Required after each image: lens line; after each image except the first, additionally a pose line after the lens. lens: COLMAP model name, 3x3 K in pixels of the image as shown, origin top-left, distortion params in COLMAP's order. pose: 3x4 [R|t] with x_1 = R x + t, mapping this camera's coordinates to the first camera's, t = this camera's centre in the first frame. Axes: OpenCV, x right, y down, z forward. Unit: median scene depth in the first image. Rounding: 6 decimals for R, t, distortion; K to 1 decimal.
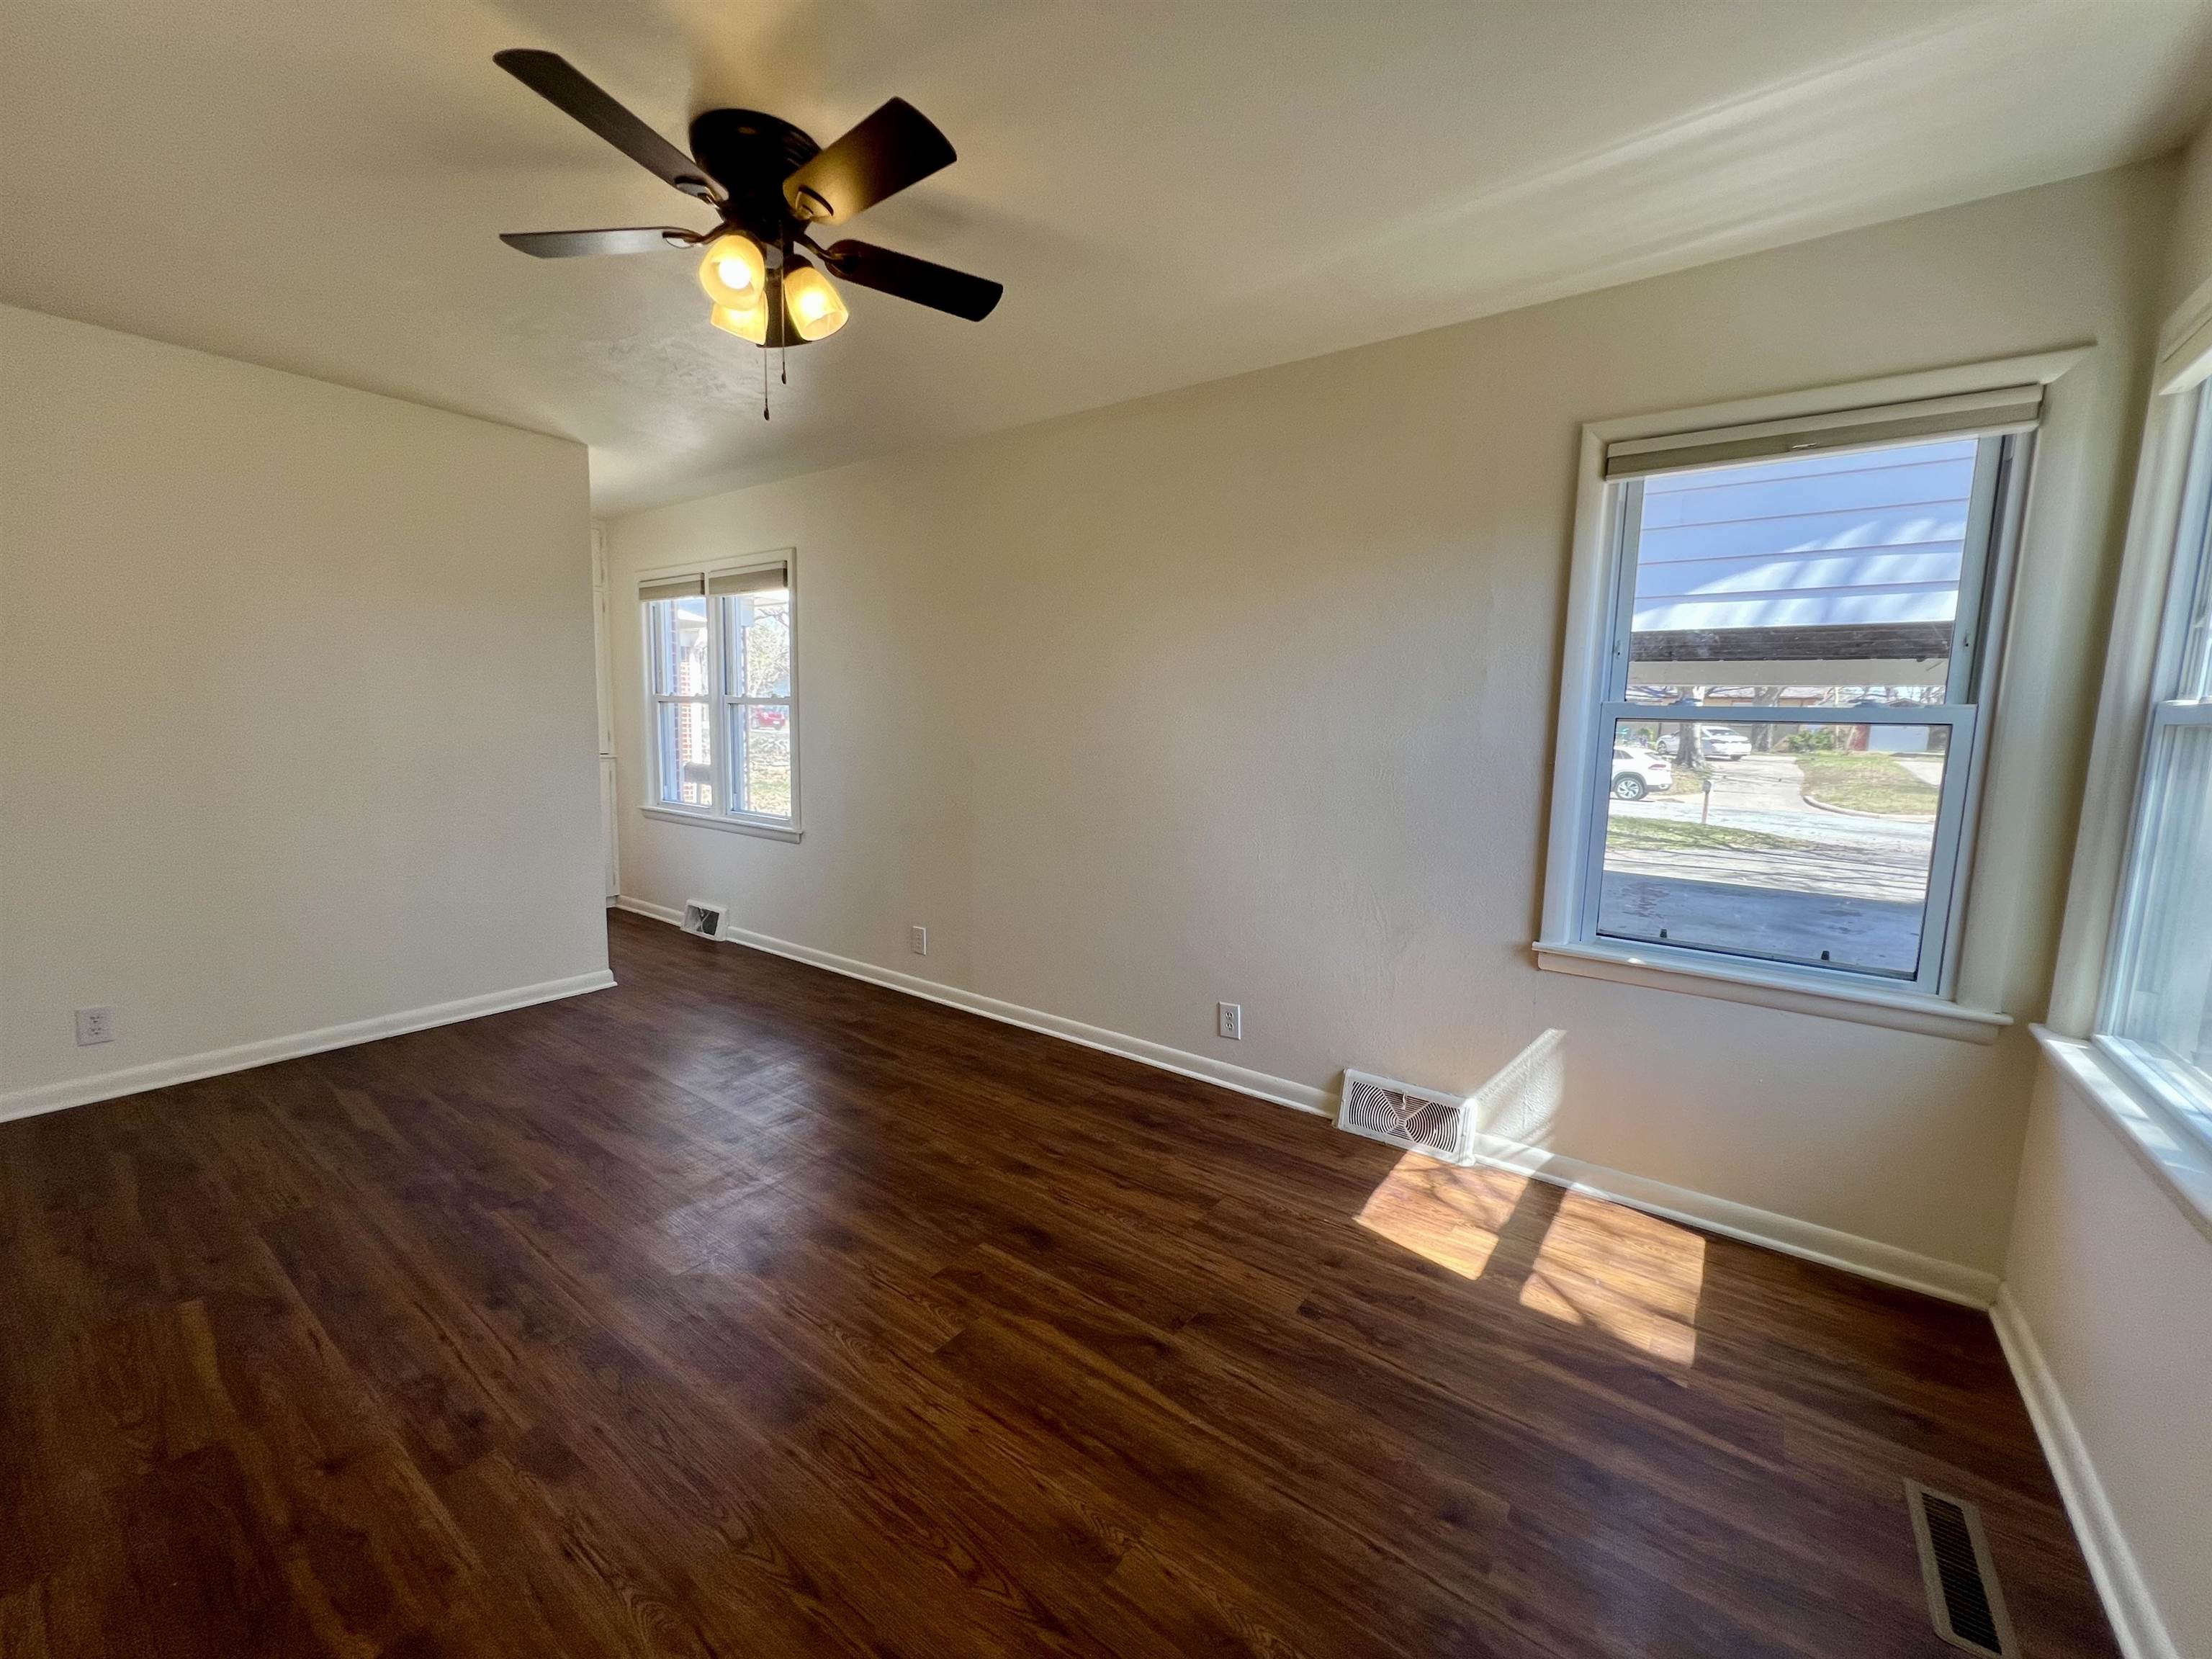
lens RADIAL K [[887.4, 0, 1117.5], [0, 887.4, 837.9], [0, 0, 1]] dist [-0.002890, 0.000972]
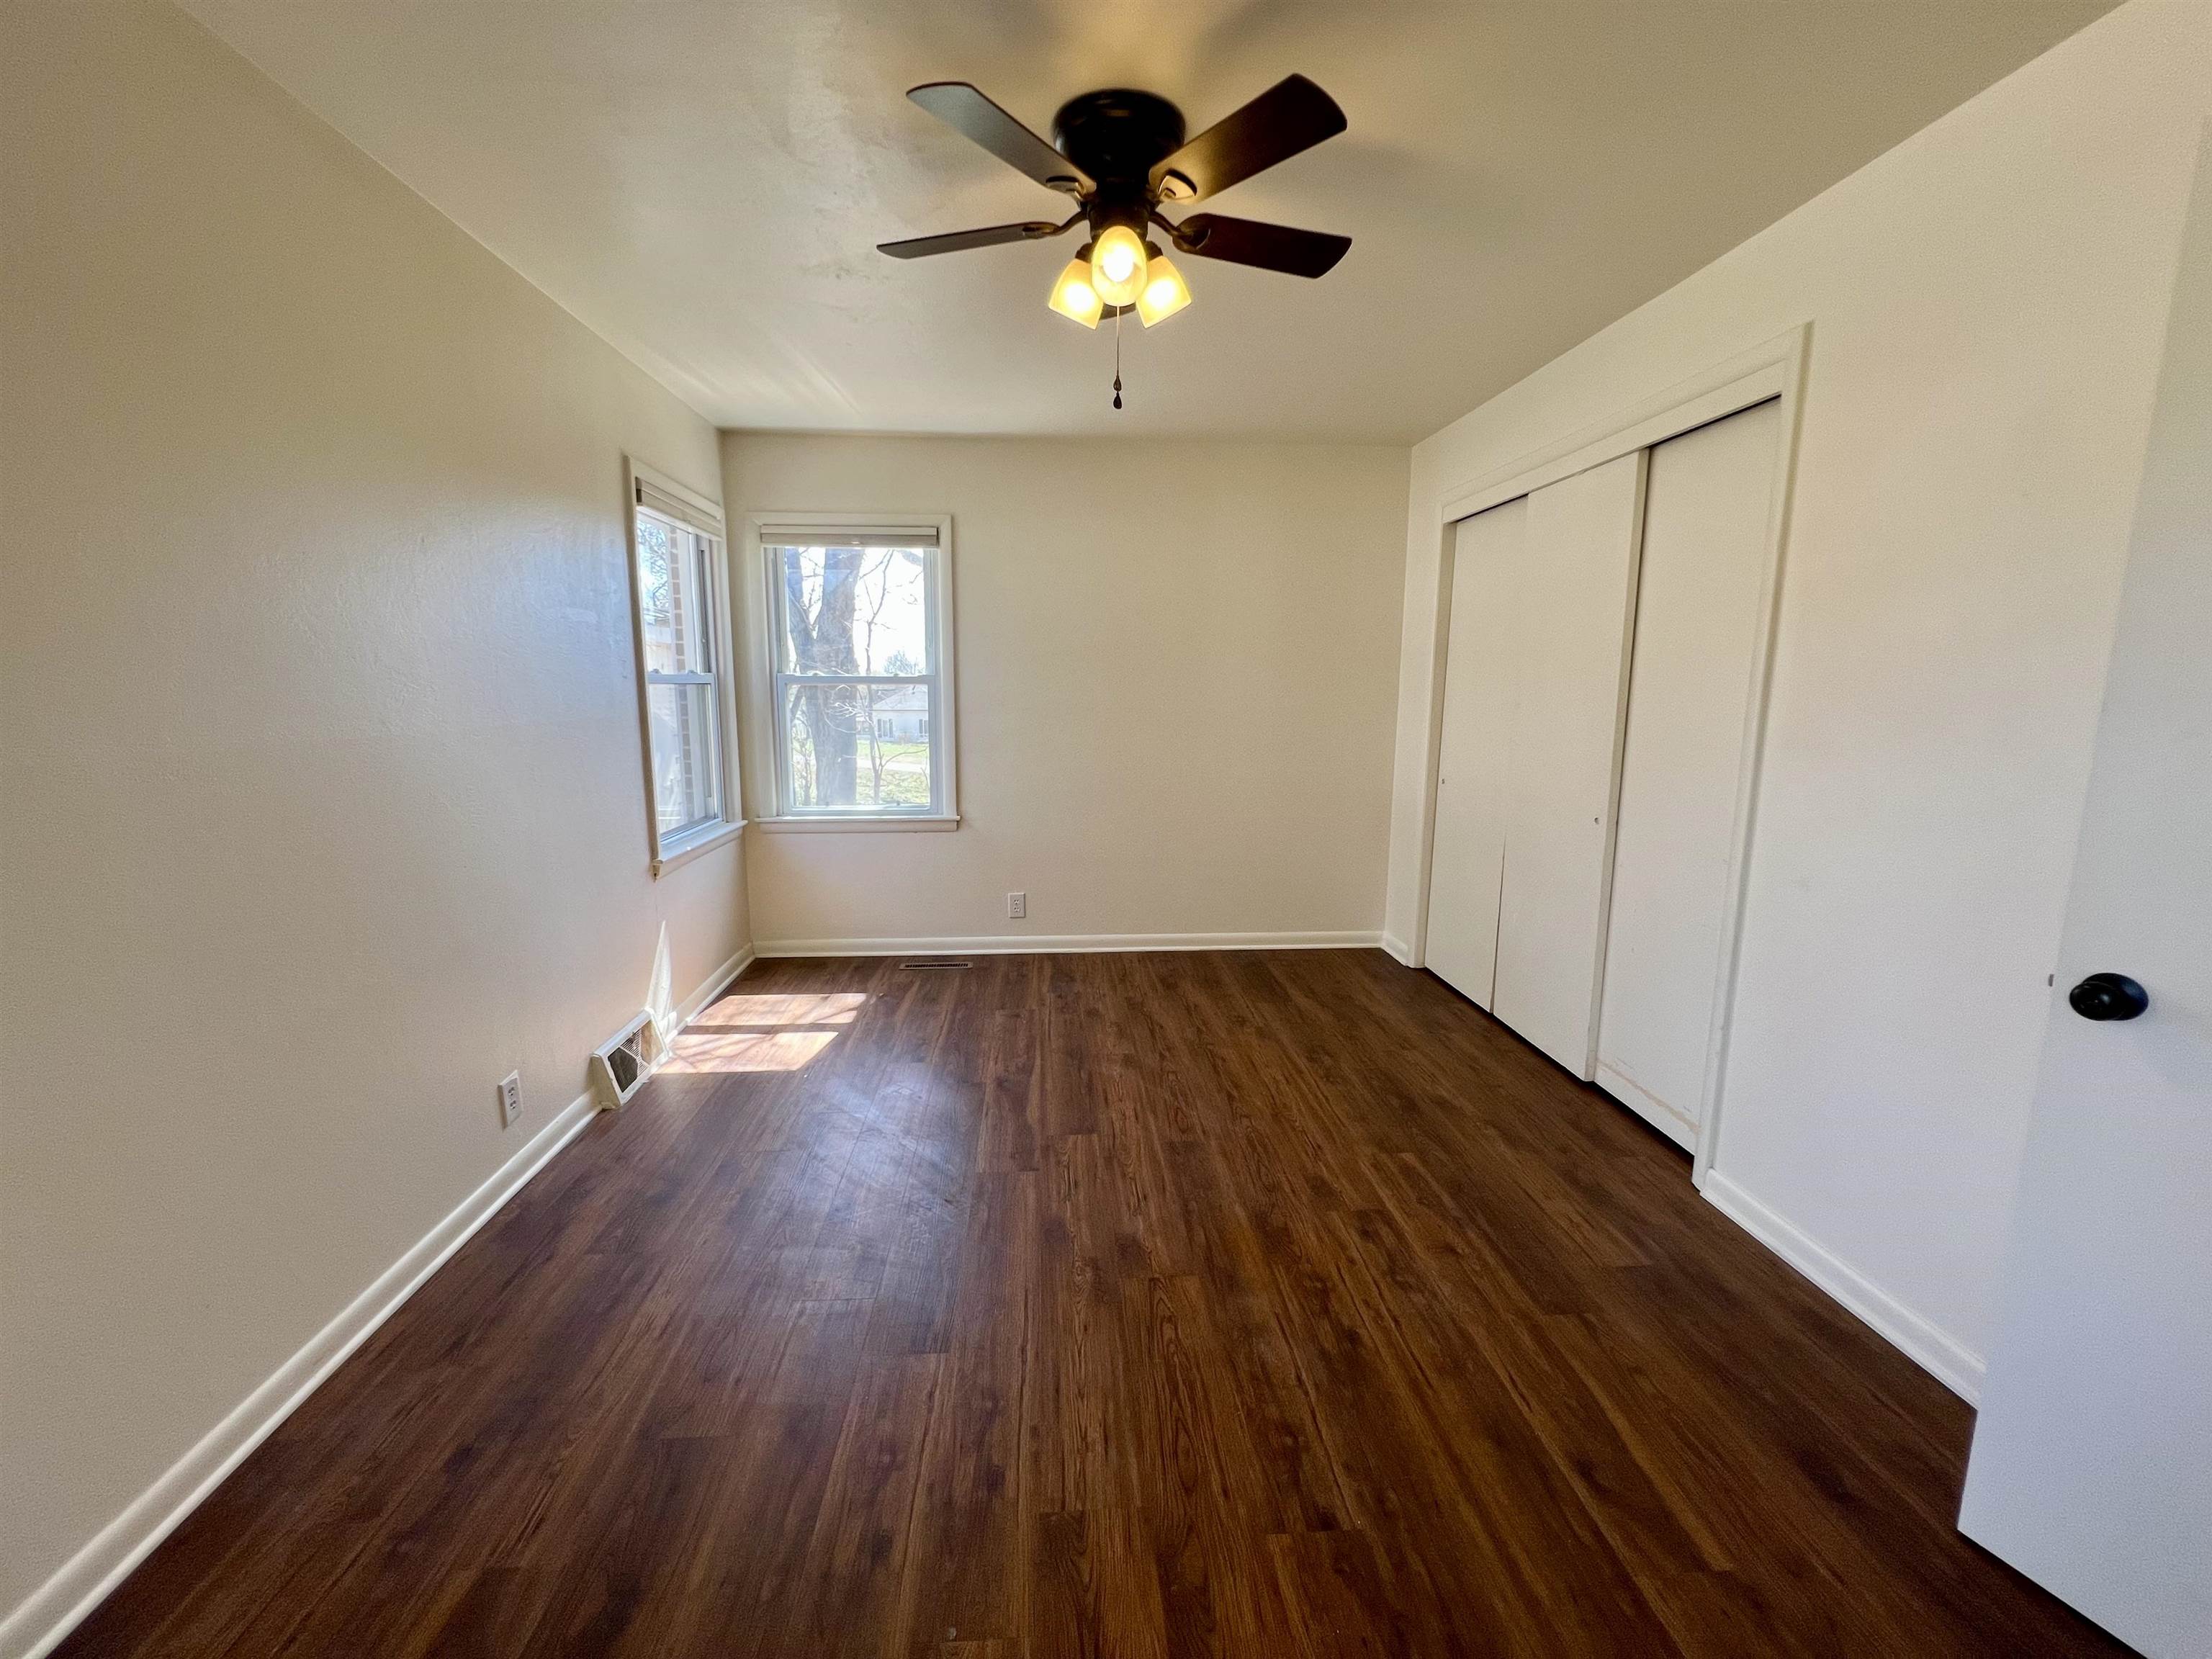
lens RADIAL K [[887.4, 0, 1103.0], [0, 887.4, 828.5], [0, 0, 1]] dist [-0.002890, 0.000972]
pose [[-0.641116, -0.148218, 0.752995, -1.186572], [0.085104, 0.961391, 0.261697, -0.269179], [-0.762711, 0.231861, -0.603749, 1.682315]]
